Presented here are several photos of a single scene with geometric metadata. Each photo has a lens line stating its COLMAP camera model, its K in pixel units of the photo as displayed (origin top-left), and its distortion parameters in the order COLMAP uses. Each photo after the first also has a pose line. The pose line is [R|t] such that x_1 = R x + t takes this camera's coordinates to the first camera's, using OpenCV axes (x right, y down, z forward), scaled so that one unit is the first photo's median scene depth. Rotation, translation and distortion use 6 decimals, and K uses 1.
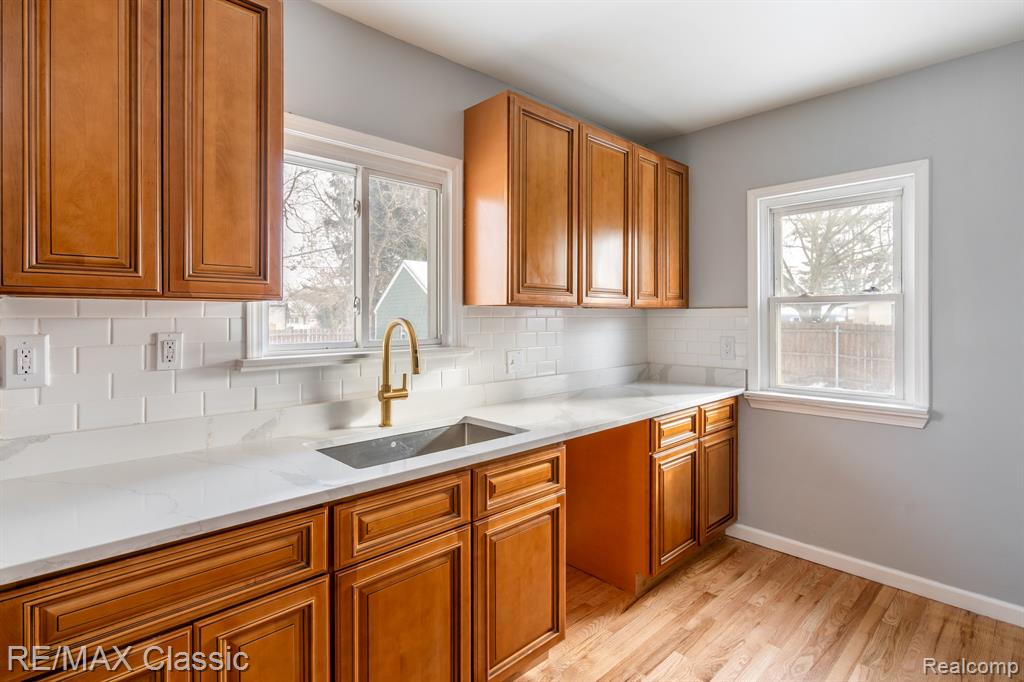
lens RADIAL K [[502.0, 0, 503.7], [0, 502.0, 319.1], [0, 0, 1]] dist [-0.006120, 0.001407]
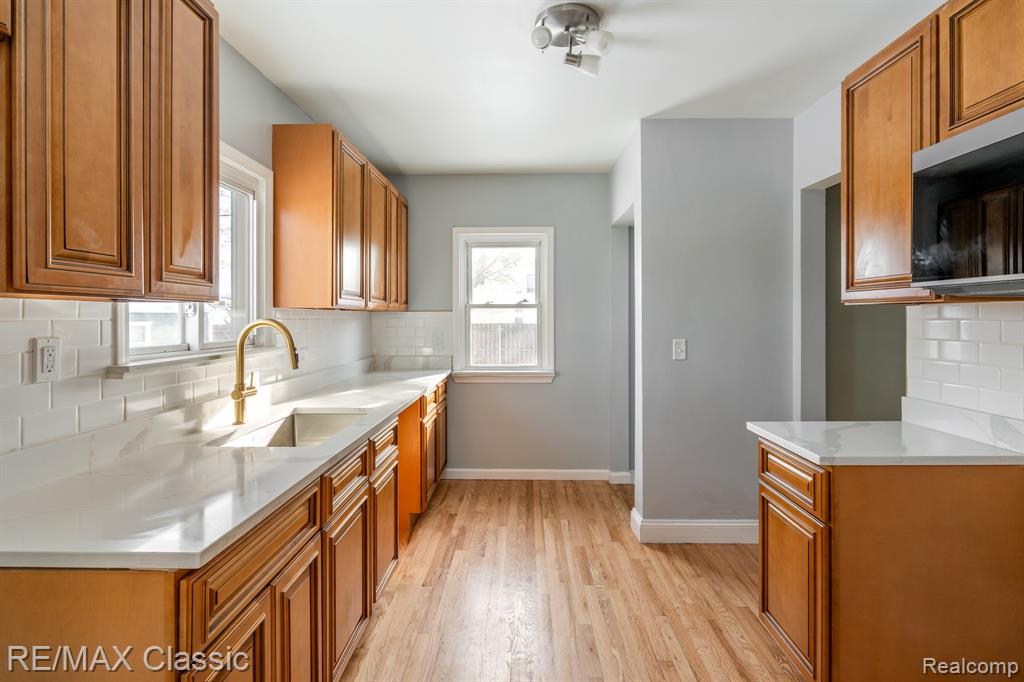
lens RADIAL K [[493.9, 0, 510.9], [0, 493.9, 319.2], [0, 0, 1]] dist [0.002887, 0.001894]
pose [[0.699629, -0.001761, 0.714504, -0.549459], [0.000739, 0.999998, 0.001740, -0.003254], [-0.714506, -0.000690, 0.699629, -0.105828]]
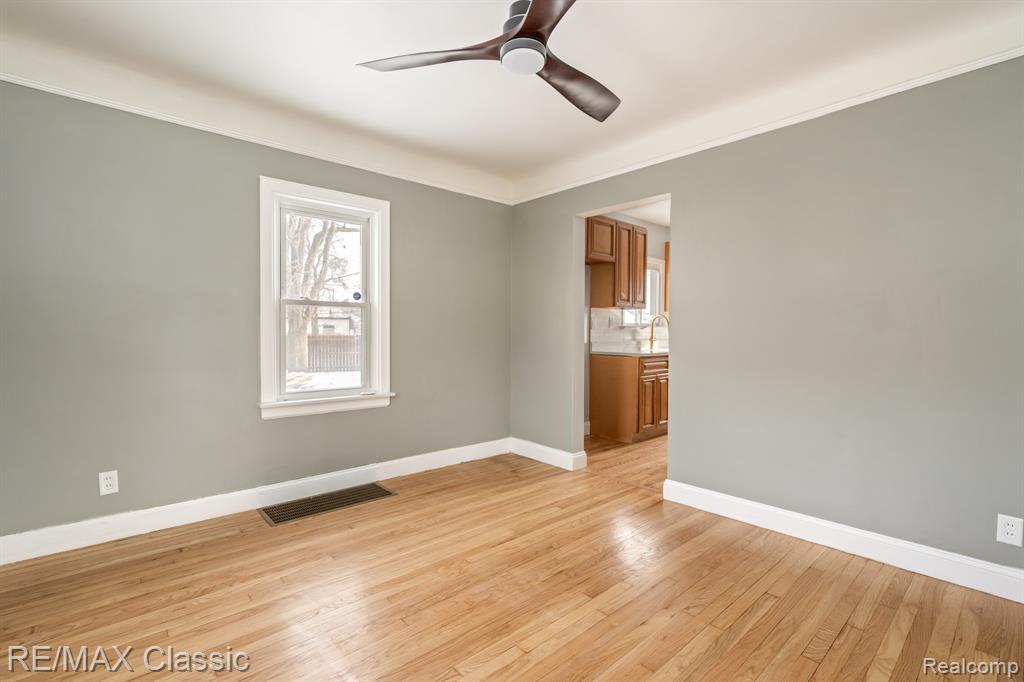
lens RADIAL K [[470.9, 0, 508.9], [0, 470.9, 340.4], [0, 0, 1]] dist [-0.002817, 0.001832]
pose [[0.999809, 0.007535, -0.018011, -1.036661], [-0.007204, 0.999805, 0.018385, 0.104138], [0.018146, -0.018252, 0.999669, -1.891900]]
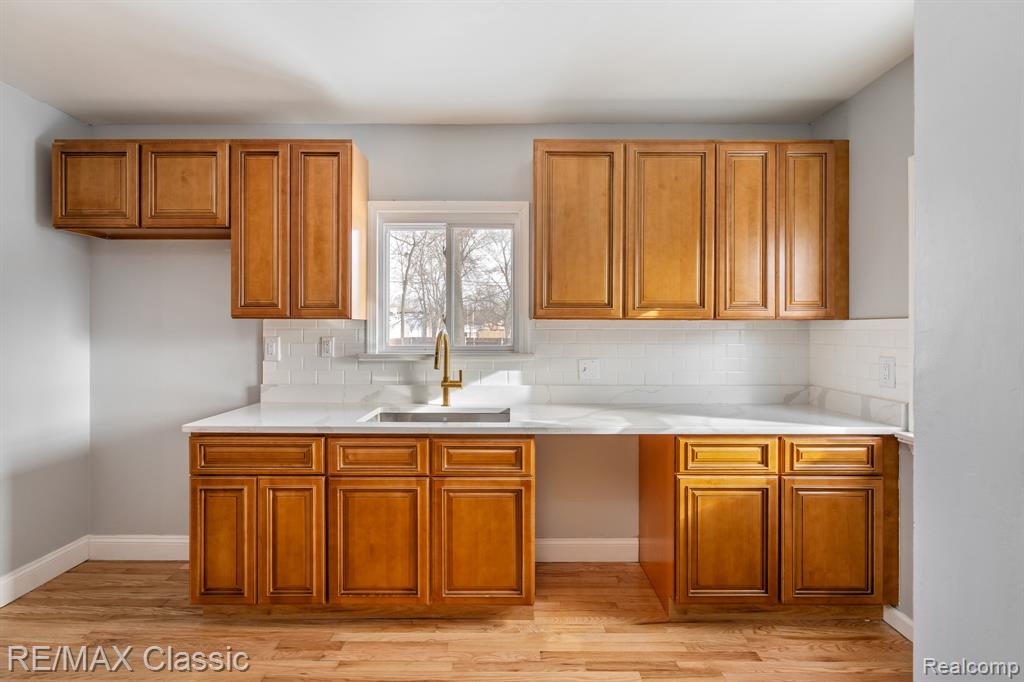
lens RADIAL K [[470.9, 0, 510.4], [0, 470.9, 327.4], [0, 0, 1]] dist [-0.002817, 0.001832]
pose [[0.729149, 0.001622, -0.684353, 0.771545], [-0.005882, 0.999975, -0.003897, -0.003755], [0.684330, 0.006867, 0.729140, 0.150930]]
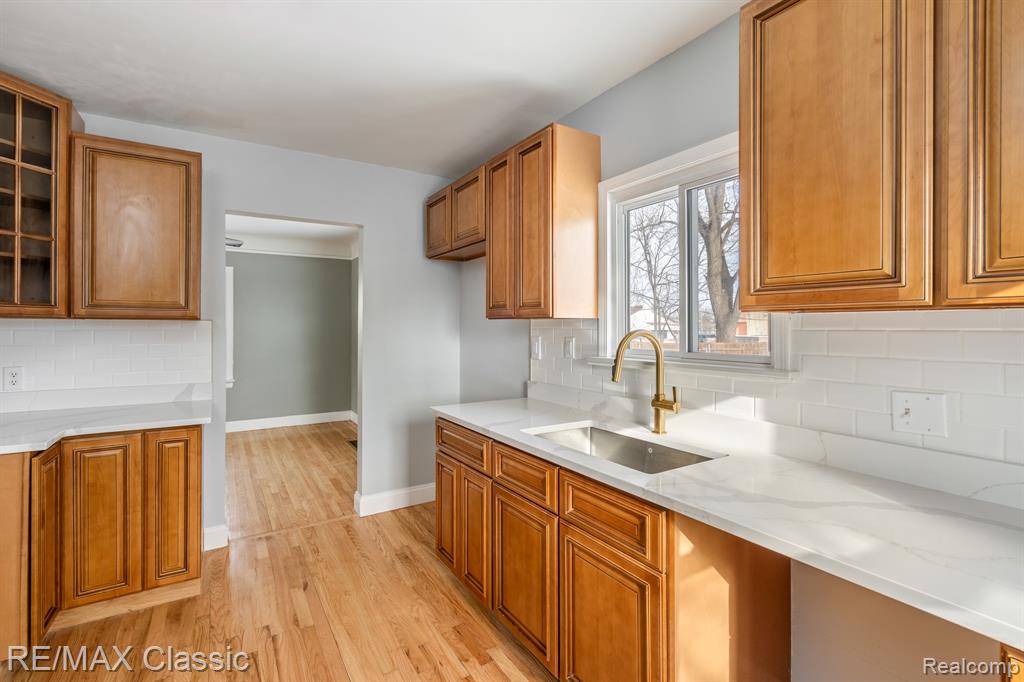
lens RADIAL K [[470.9, 0, 508.3], [0, 470.9, 324.6], [0, 0, 1]] dist [-0.002817, 0.001832]
pose [[-0.191255, -0.001457, -0.981539, 0.754626], [-0.001051, 0.999999, -0.001280, -0.010538], [0.981540, 0.000787, -0.191256, 0.845558]]
